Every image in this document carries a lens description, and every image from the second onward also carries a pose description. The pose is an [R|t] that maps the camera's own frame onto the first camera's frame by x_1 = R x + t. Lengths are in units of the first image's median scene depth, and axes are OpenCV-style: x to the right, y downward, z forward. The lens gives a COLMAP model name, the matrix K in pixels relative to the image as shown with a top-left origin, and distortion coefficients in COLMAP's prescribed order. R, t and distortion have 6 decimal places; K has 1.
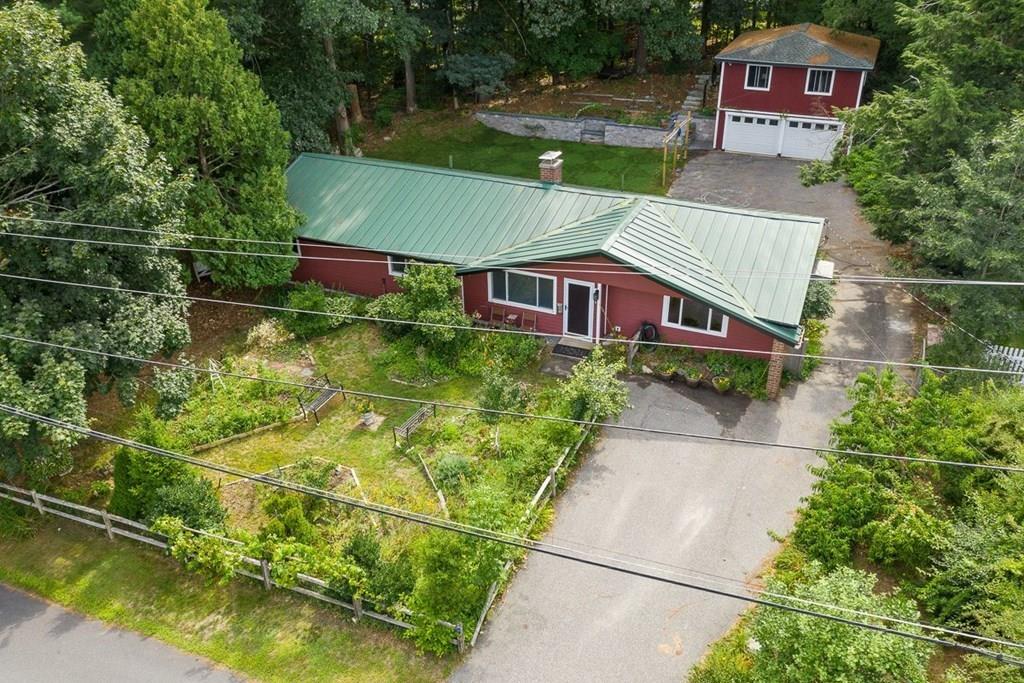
lens RADIAL K [[828.7, 0, 511.9], [0, 828.7, 319.3], [0, 0, 1]] dist [-0.027927, -0.003656]
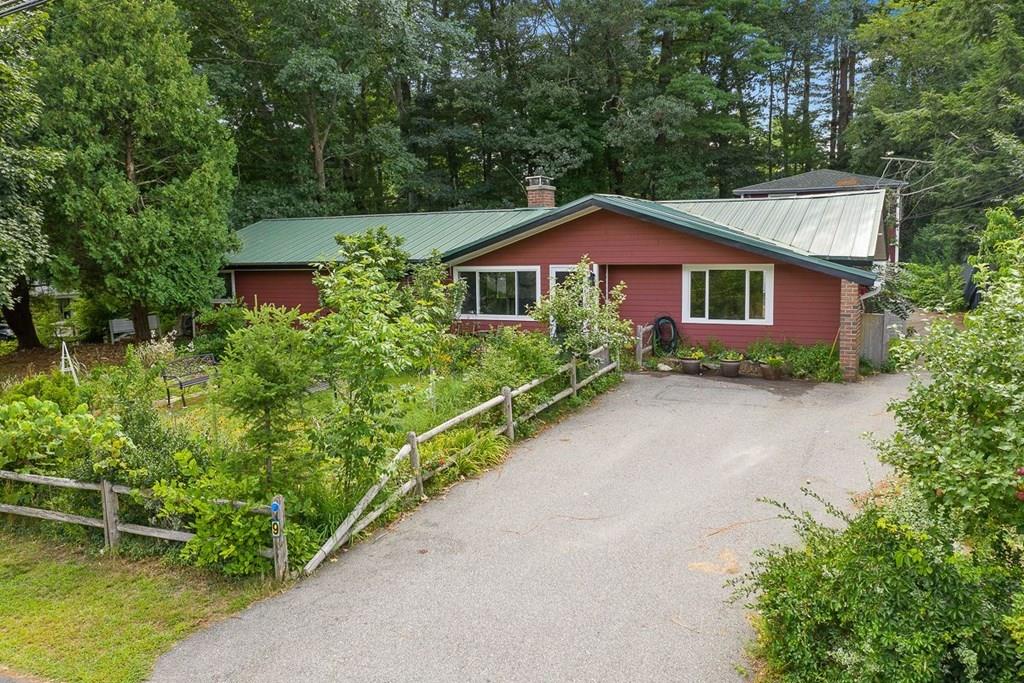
lens RADIAL K [[805.3, 0, 512.0], [0, 805.3, 341.5], [0, 0, 1]] dist [-0.003242, 0.000252]
pose [[0.998734, 0.005479, -0.050001, 0.067177], [-0.025189, 0.914912, -0.402866, 0.319401], [0.043539, 0.403616, 0.913892, 0.354878]]
